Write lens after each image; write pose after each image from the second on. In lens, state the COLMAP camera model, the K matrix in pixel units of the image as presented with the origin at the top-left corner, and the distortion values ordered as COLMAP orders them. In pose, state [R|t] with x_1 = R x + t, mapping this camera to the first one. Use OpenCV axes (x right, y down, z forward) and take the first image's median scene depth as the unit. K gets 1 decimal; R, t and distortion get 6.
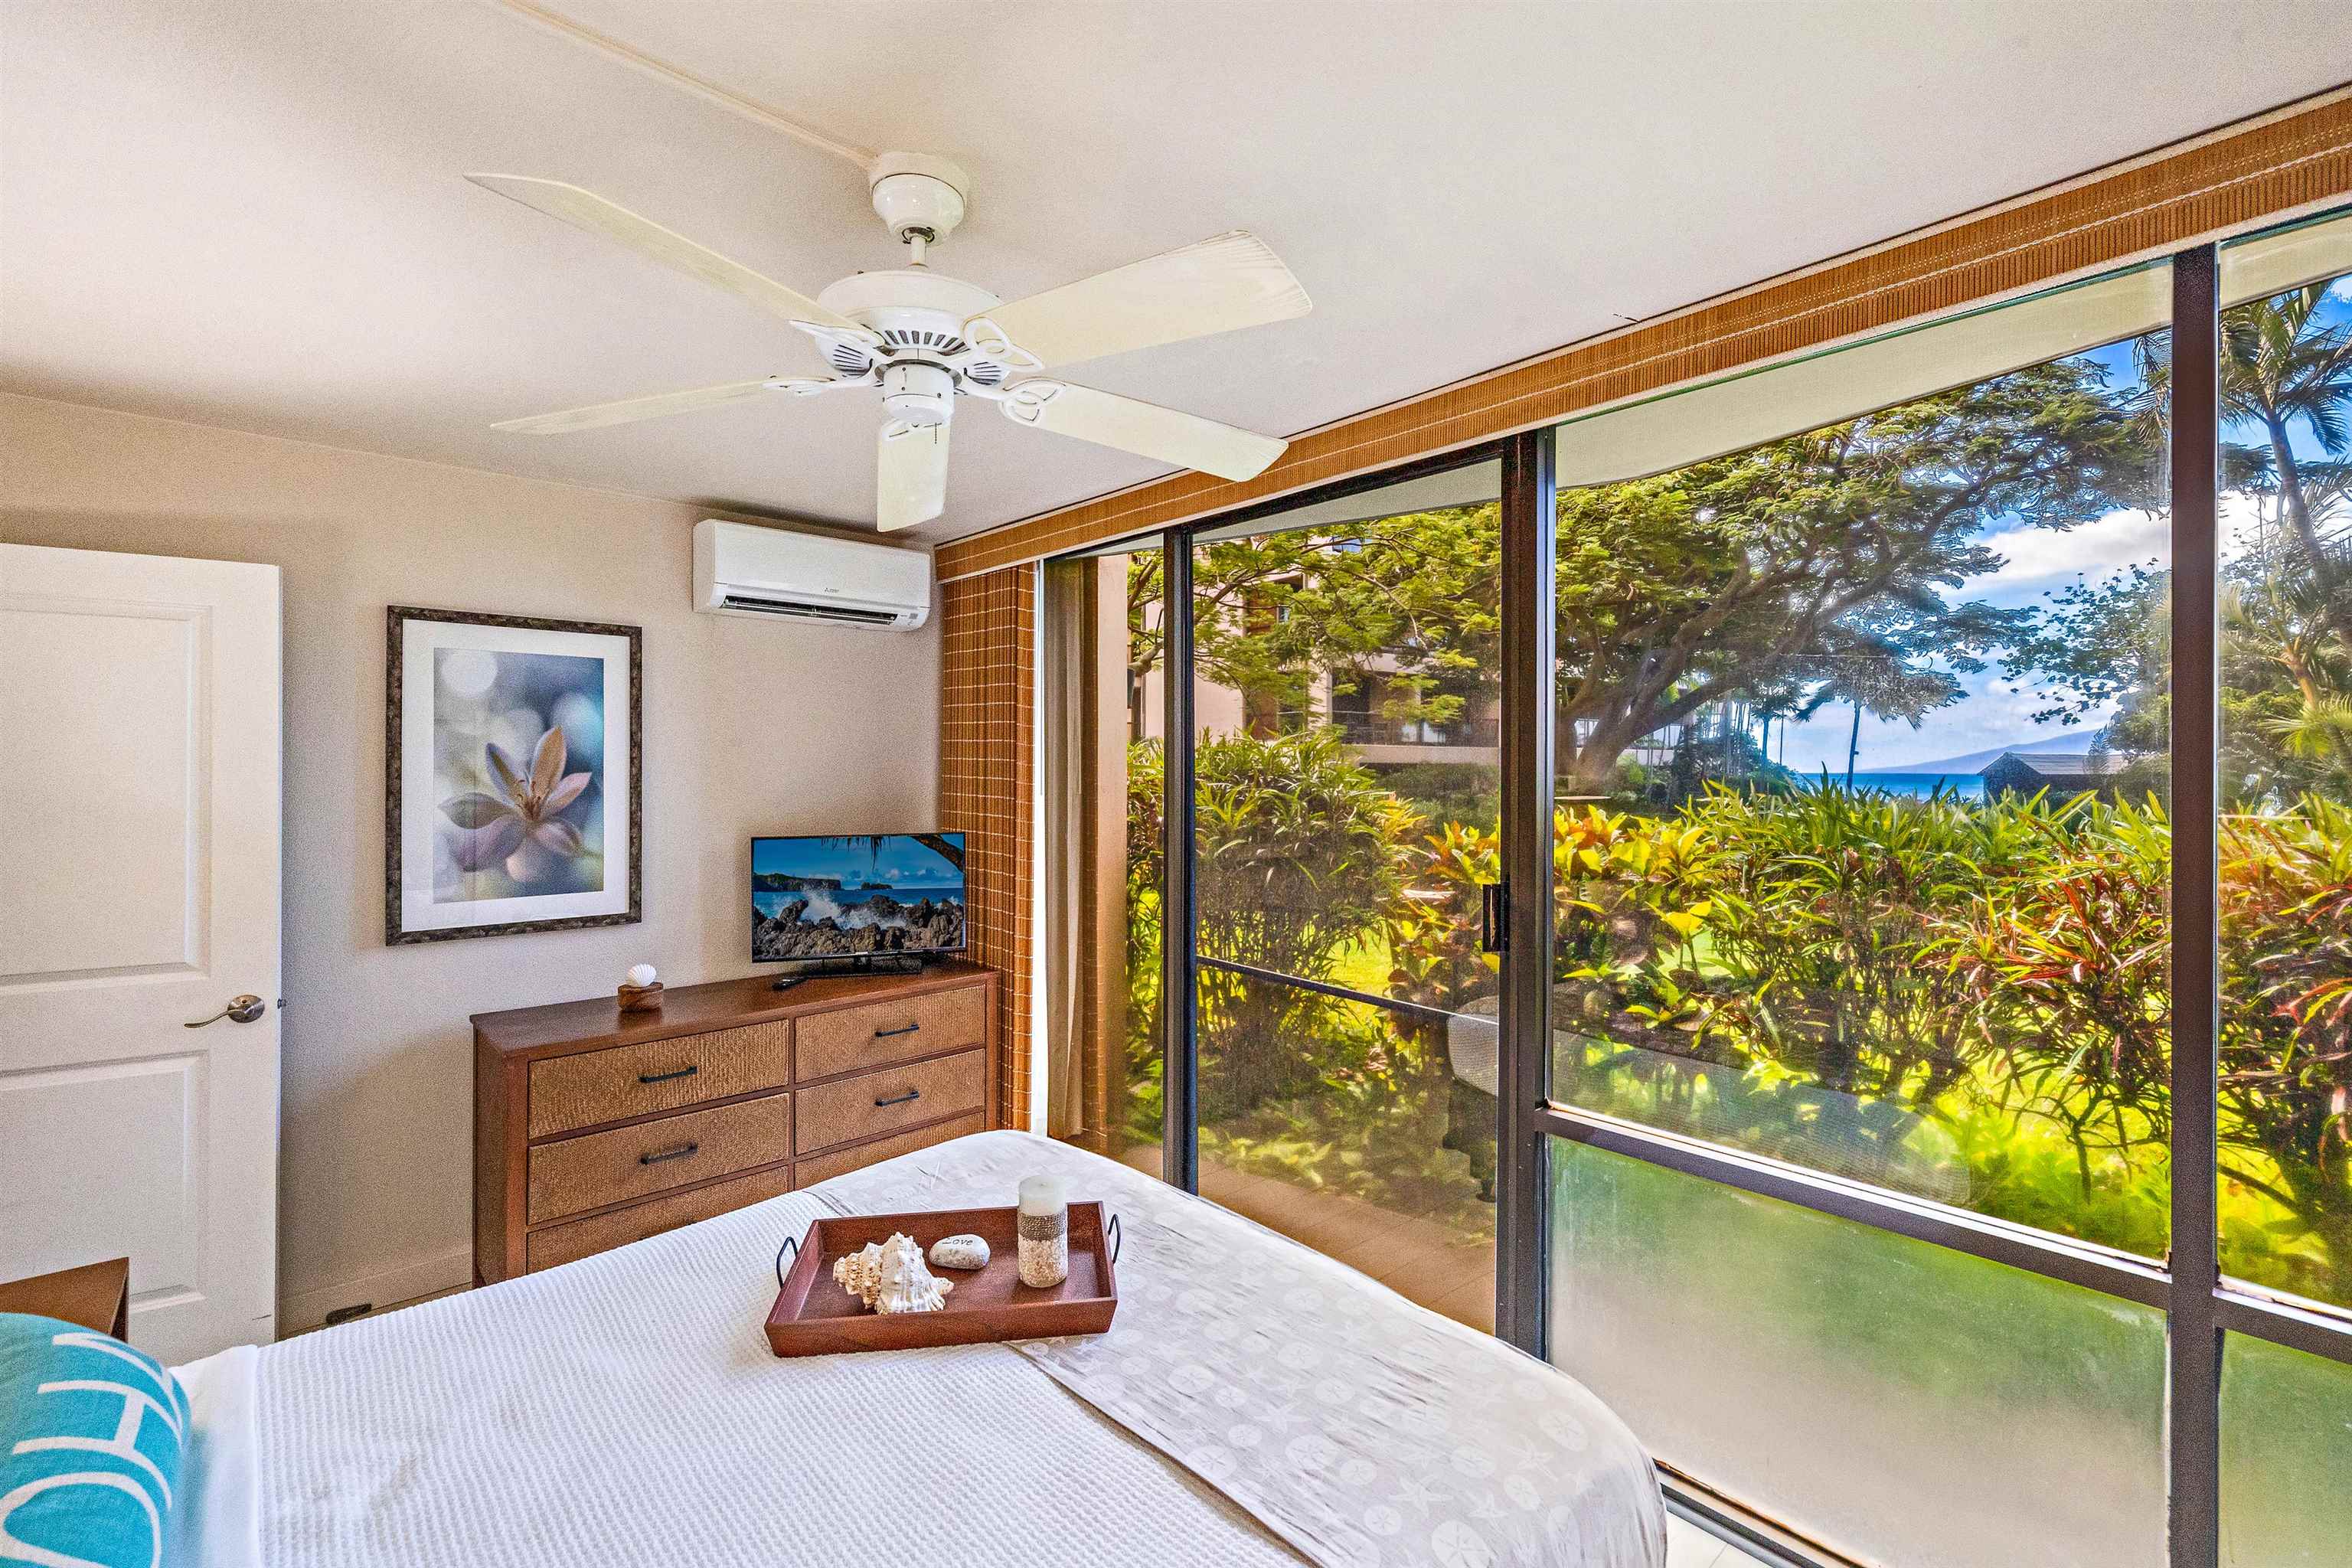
lens RADIAL K [[1014.5, 0, 1151.3], [0, 1014.5, 764.0], [0, 0, 1]] dist [0.001336, 0.000237]
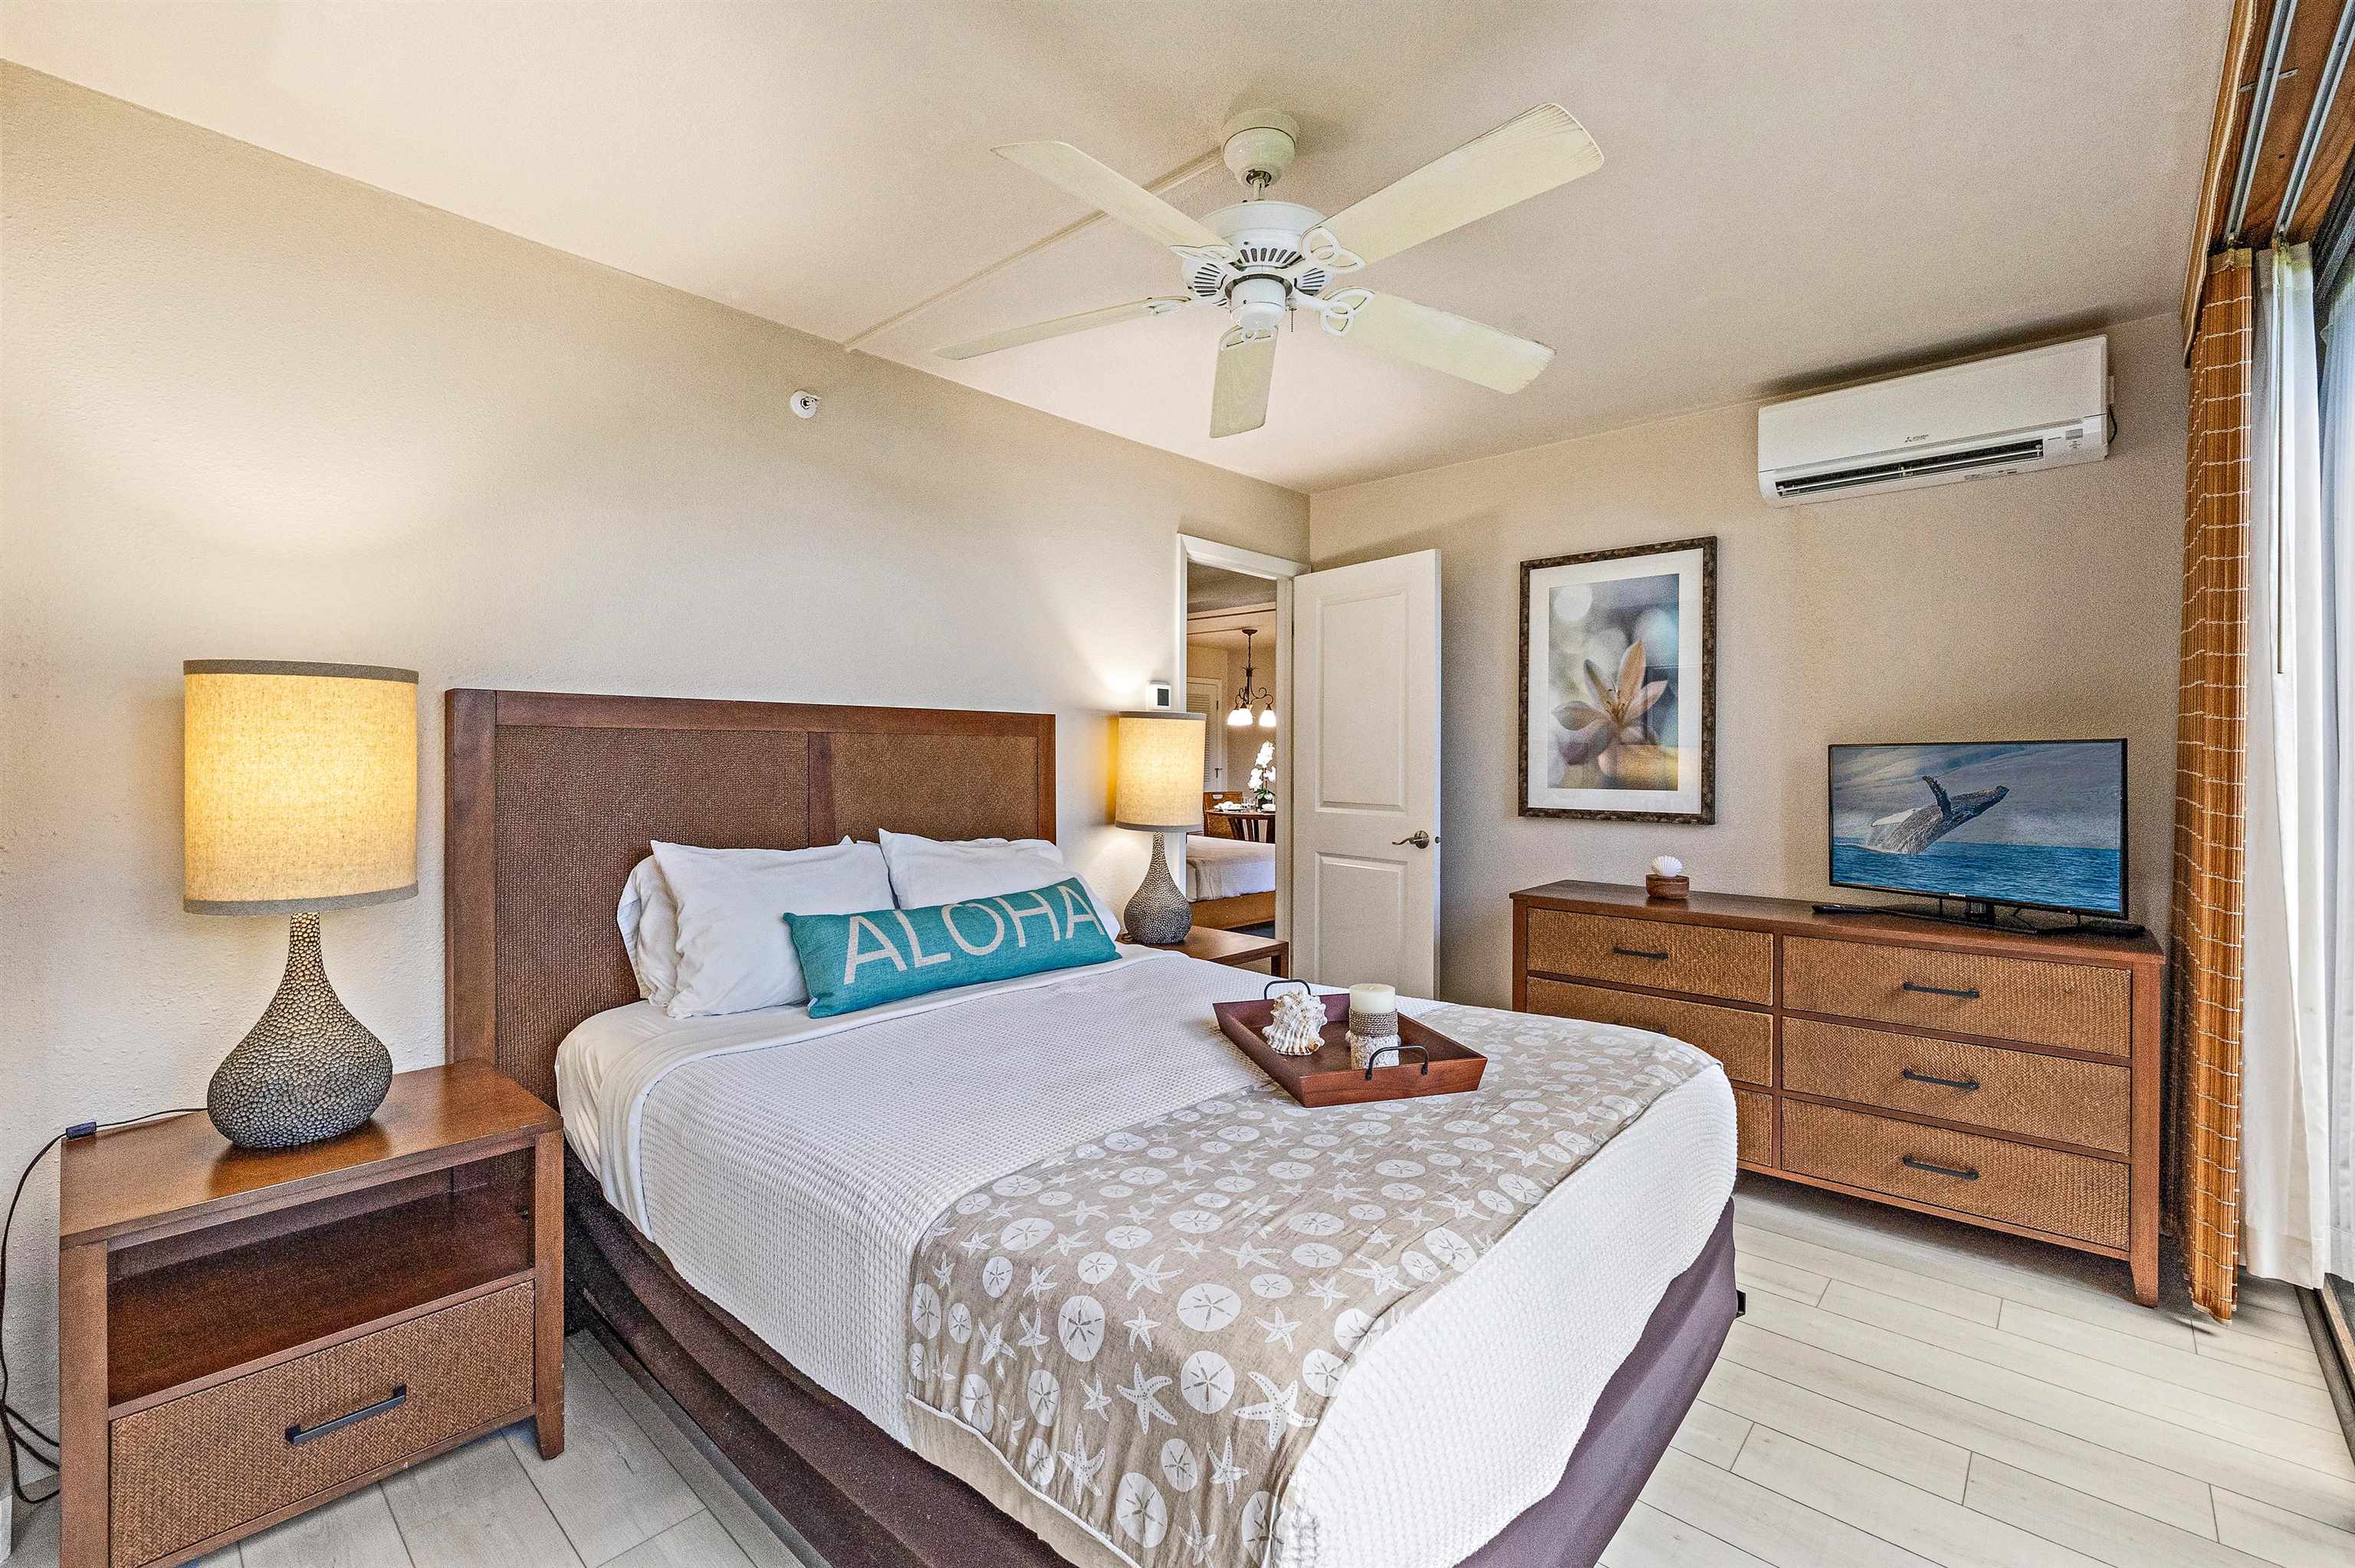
lens RADIAL K [[1015.7, 0, 1152.8], [0, 1015.7, 763.9], [0, 0, 1]] dist [0.001336, 0.000237]
pose [[0.085059, 0.006141, -0.996357, 0.504867], [-0.000417, 0.999981, 0.006127, 0.094972], [0.996376, -0.000105, 0.085060, 0.374680]]
